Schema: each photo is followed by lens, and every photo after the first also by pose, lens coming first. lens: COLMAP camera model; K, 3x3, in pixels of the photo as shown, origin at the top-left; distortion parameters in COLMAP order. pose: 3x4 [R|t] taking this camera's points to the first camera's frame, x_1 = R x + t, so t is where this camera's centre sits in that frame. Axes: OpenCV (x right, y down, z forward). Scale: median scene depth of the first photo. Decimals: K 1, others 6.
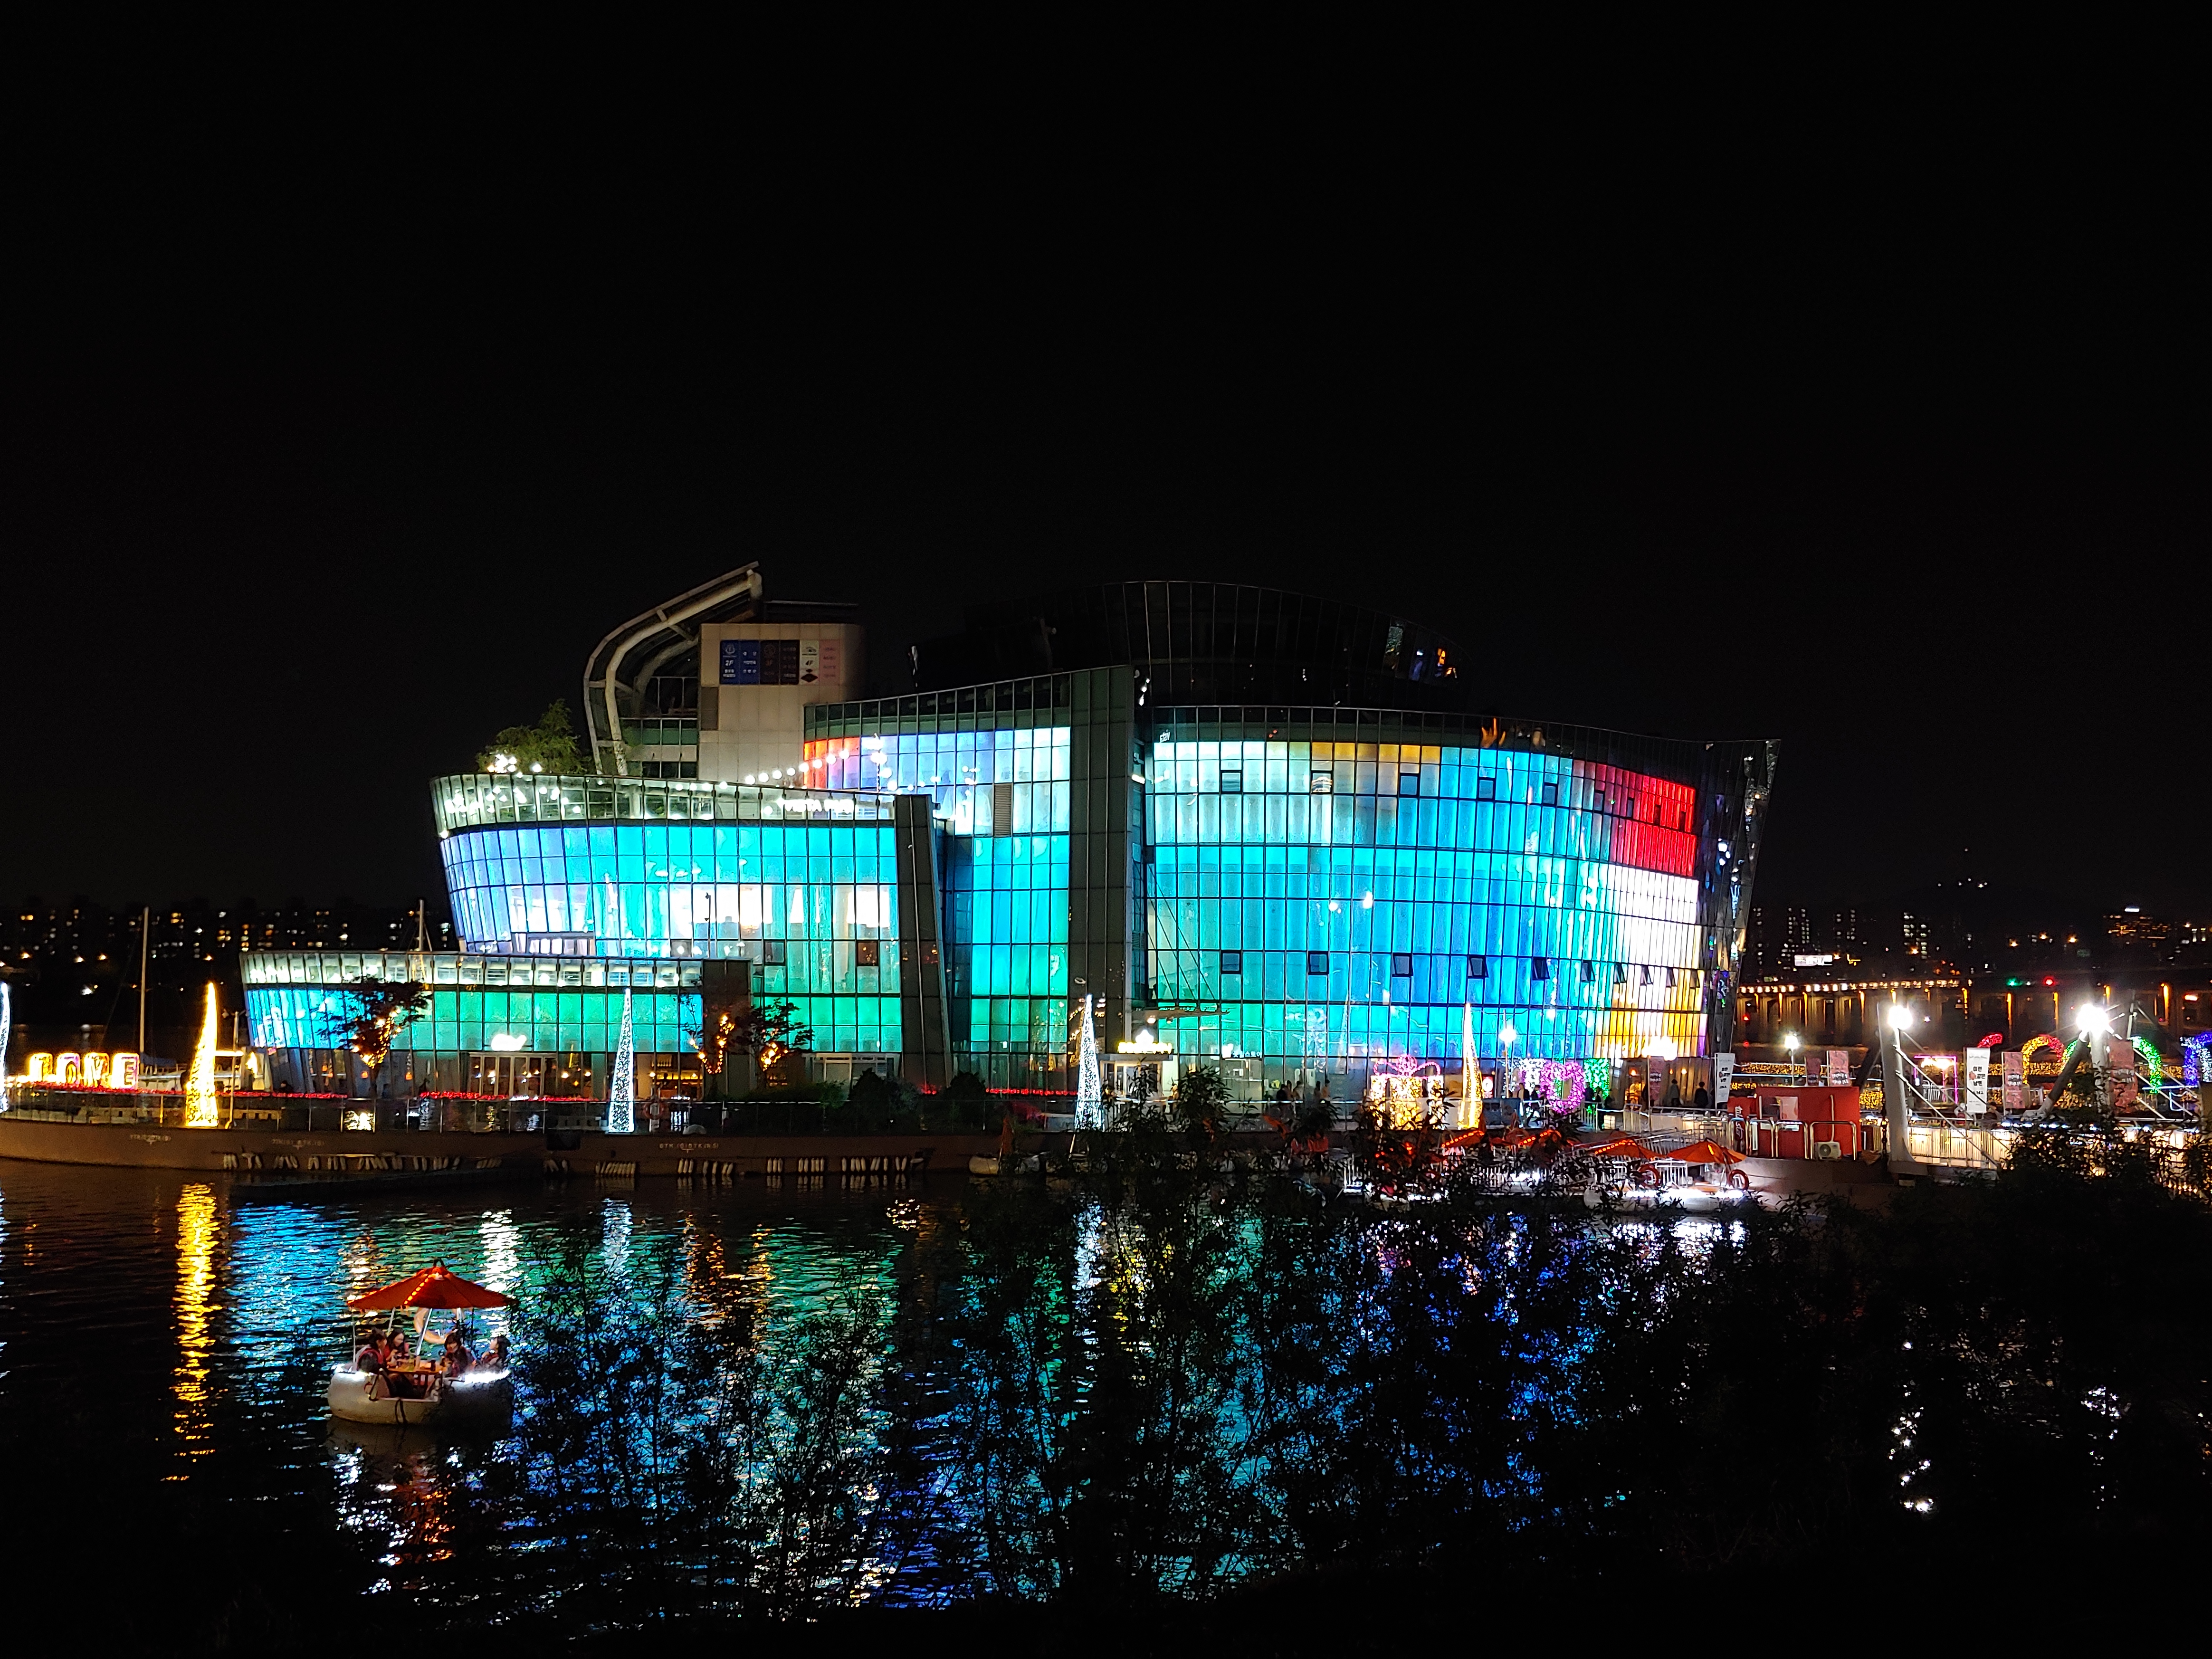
lens RADIAL K [[2411.9, 0, 1112.1], [0, 2411.9, 805.4], [0, 0, 1]] dist [0.193415, -0.635050]
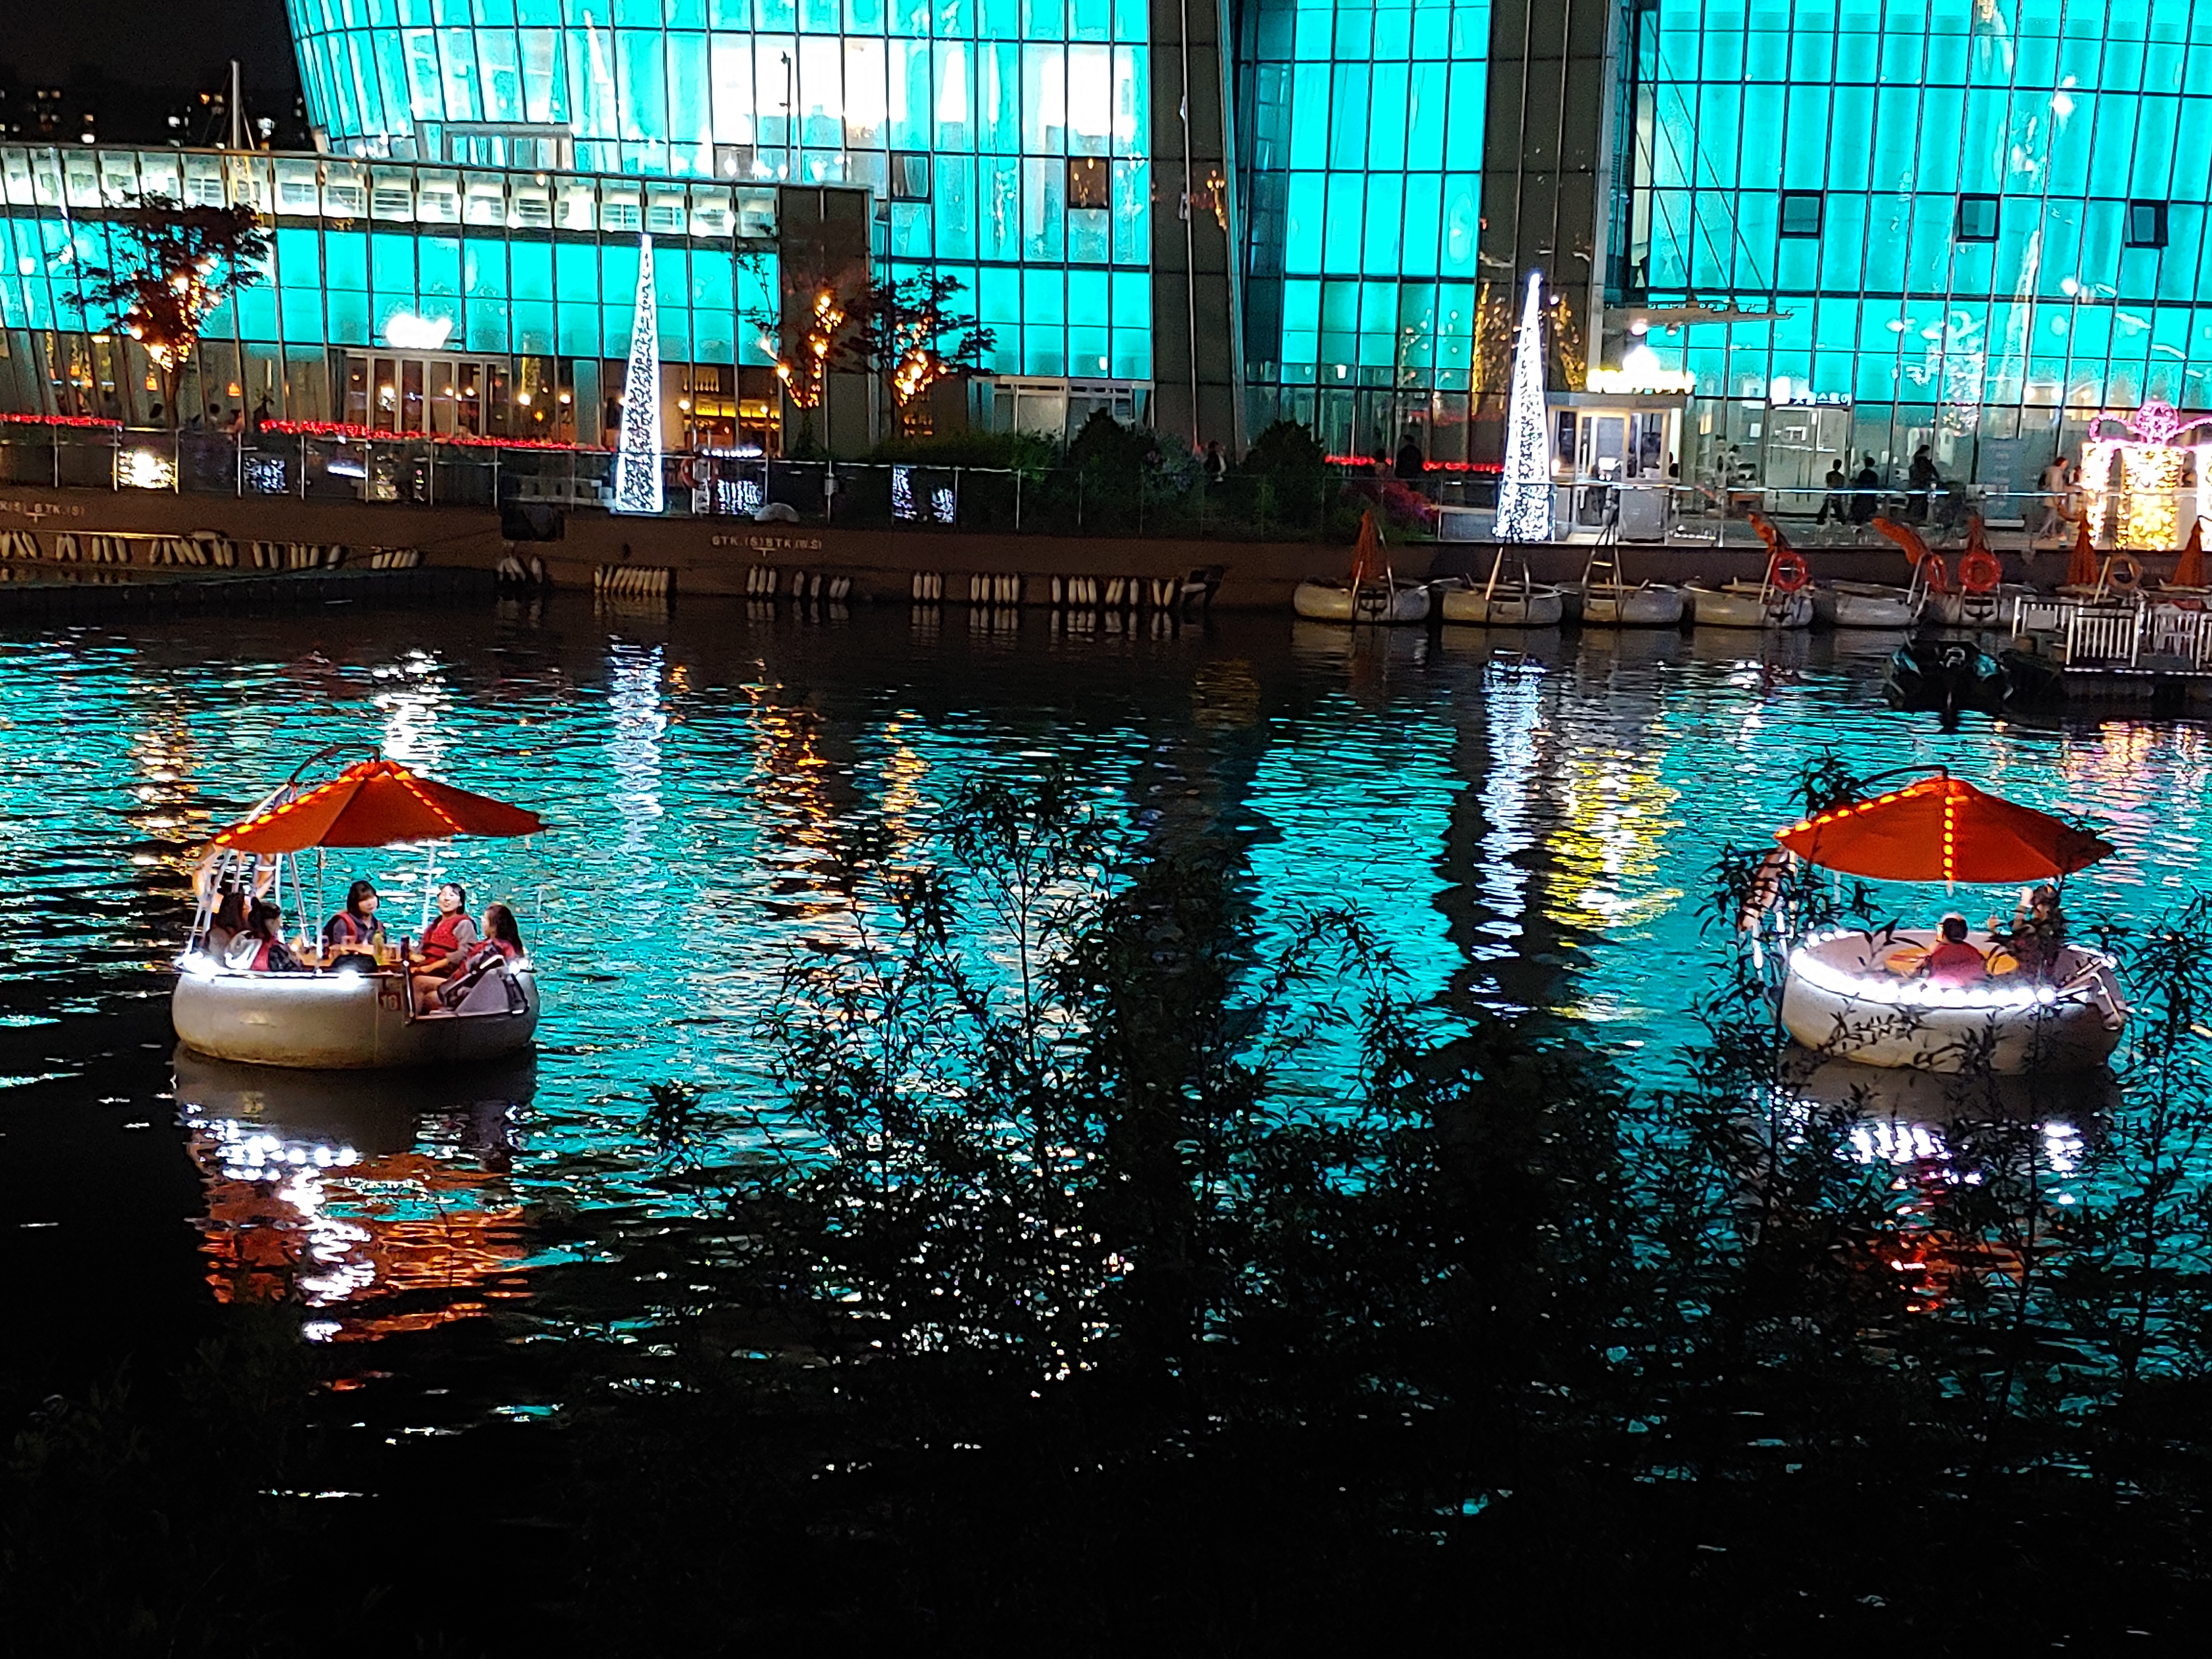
lens RADIAL K [[2163.6, 0, 1116.7], [0, 2163.6, 837.6], [0, 0, 1]] dist [0.185456, -0.412344]
pose [[0.999625, 0.027230, 0.003005, -0.093011], [-0.026834, 0.951106, 0.307697, 0.049758], [0.005521, -0.307662, 0.951480, 0.503759]]
